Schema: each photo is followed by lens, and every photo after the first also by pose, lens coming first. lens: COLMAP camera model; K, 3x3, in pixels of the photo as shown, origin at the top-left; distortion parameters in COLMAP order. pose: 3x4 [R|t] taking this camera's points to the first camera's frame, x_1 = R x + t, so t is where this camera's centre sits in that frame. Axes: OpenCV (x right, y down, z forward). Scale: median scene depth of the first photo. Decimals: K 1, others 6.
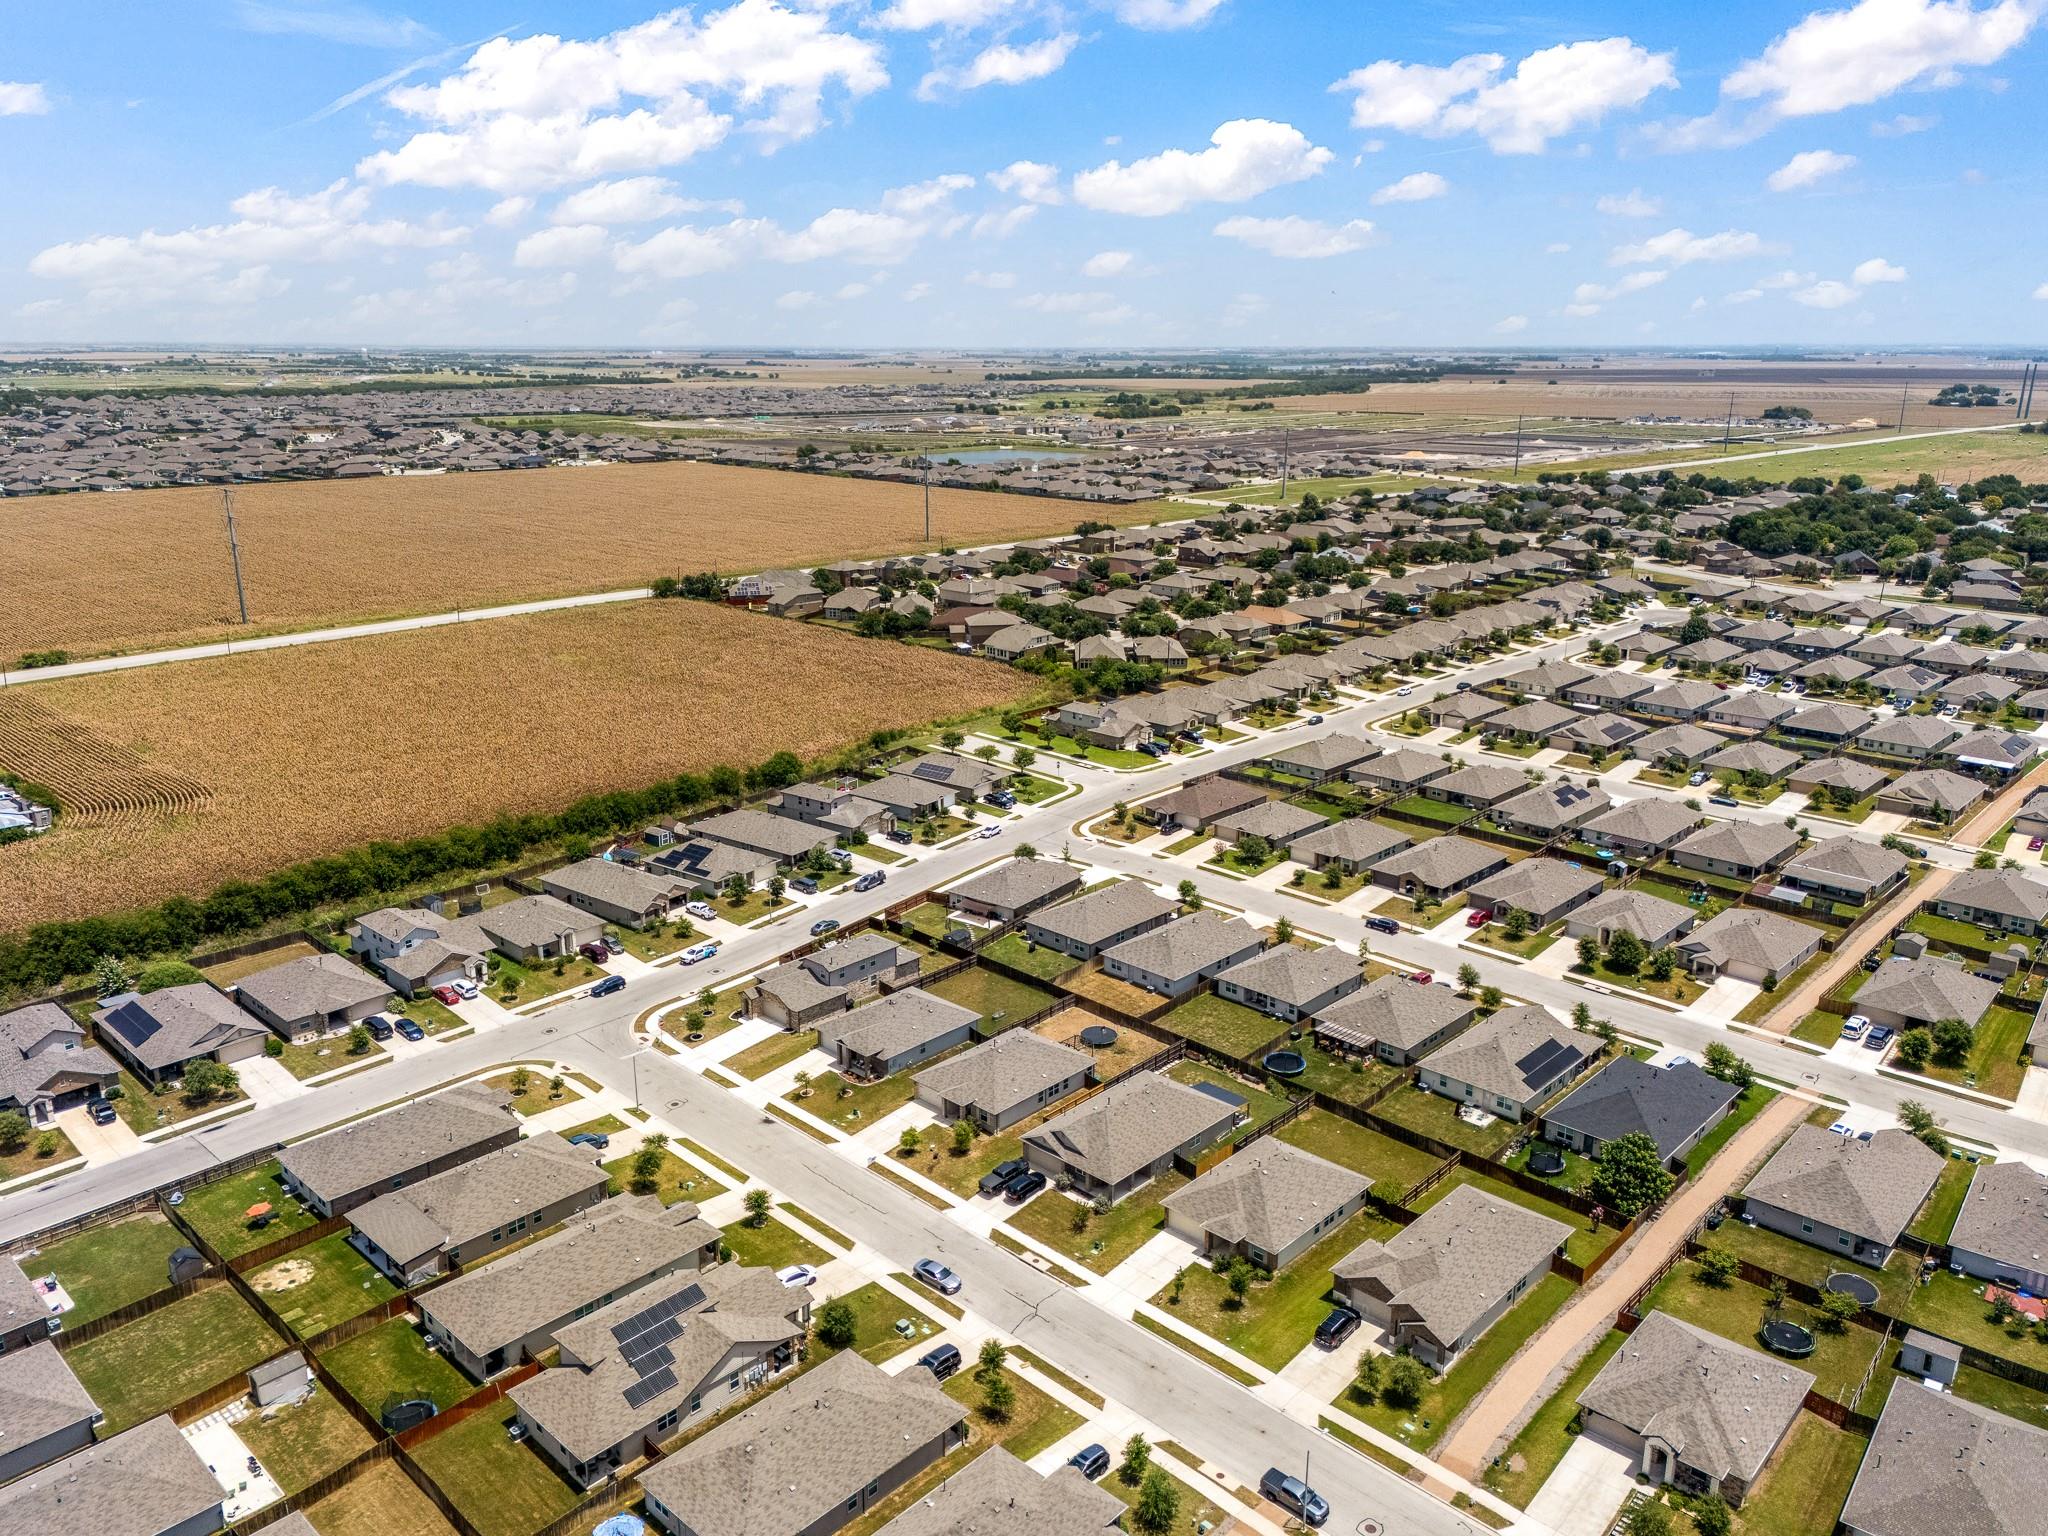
lens RADIAL K [[1510.2, 0, 1022.9], [0, 1510.2, 795.5], [0, 0, 1]] dist [0.092812, -0.089179]
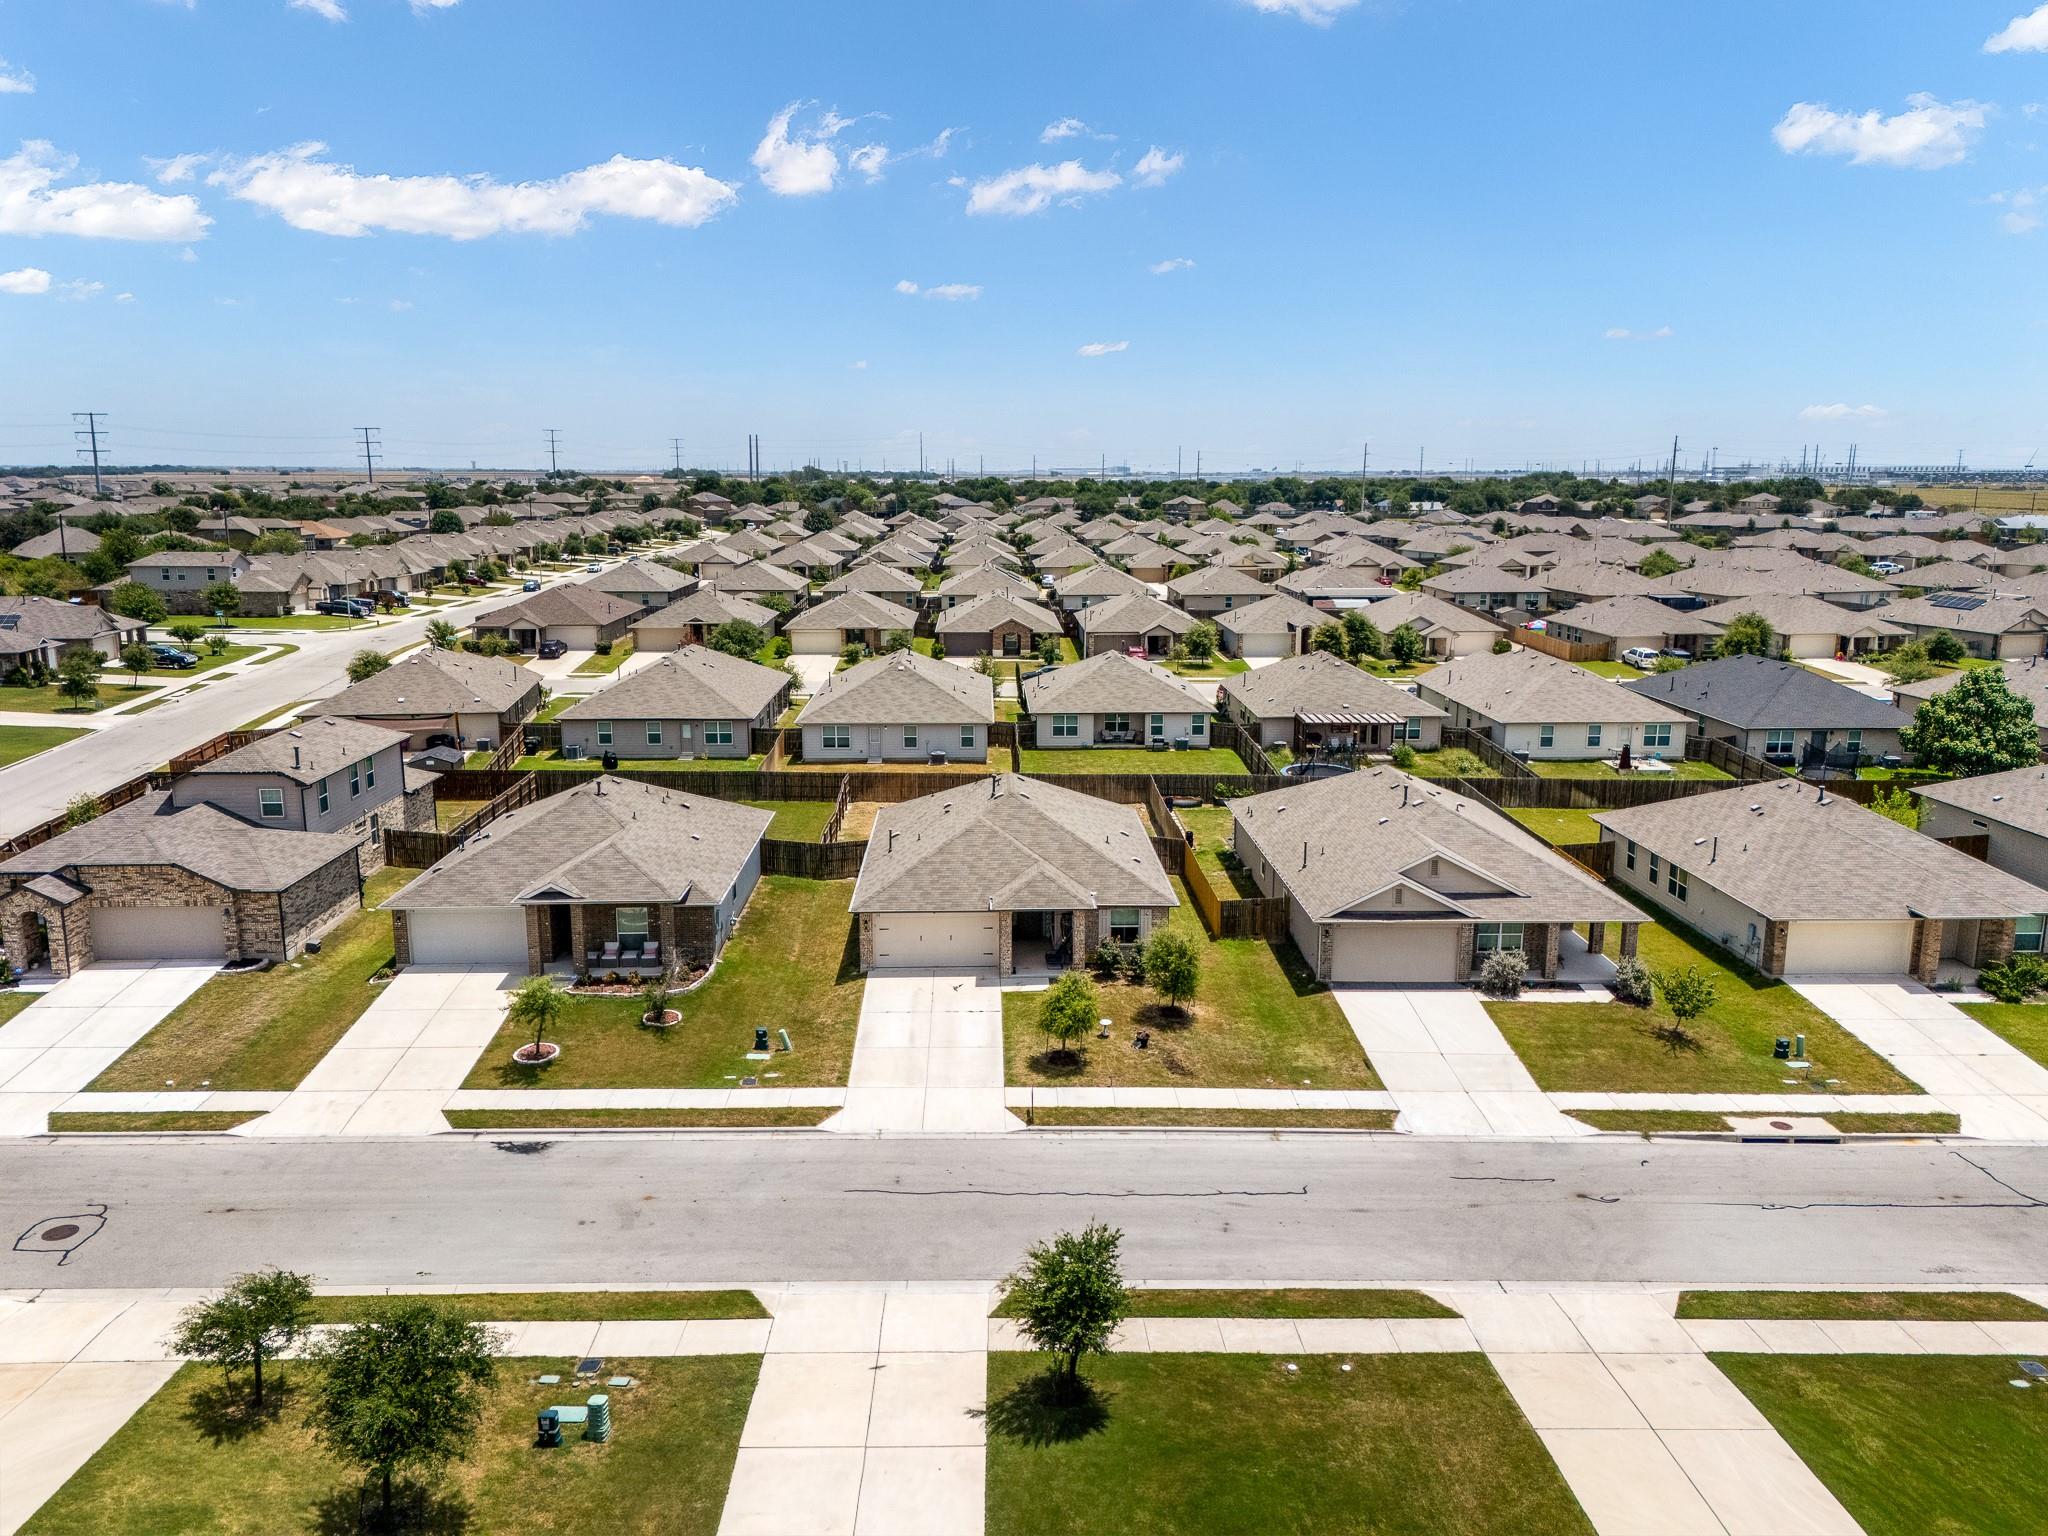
lens RADIAL K [[1510.2, 0, 1022.9], [0, 1510.2, 795.5], [0, 0, 1]] dist [0.092812, -0.089179]
pose [[0.705113, -0.152035, 0.692605, -0.217540], [0.205496, 0.978642, 0.005615, 0.129283], [-0.678666, 0.138368, 0.721296, 0.560410]]
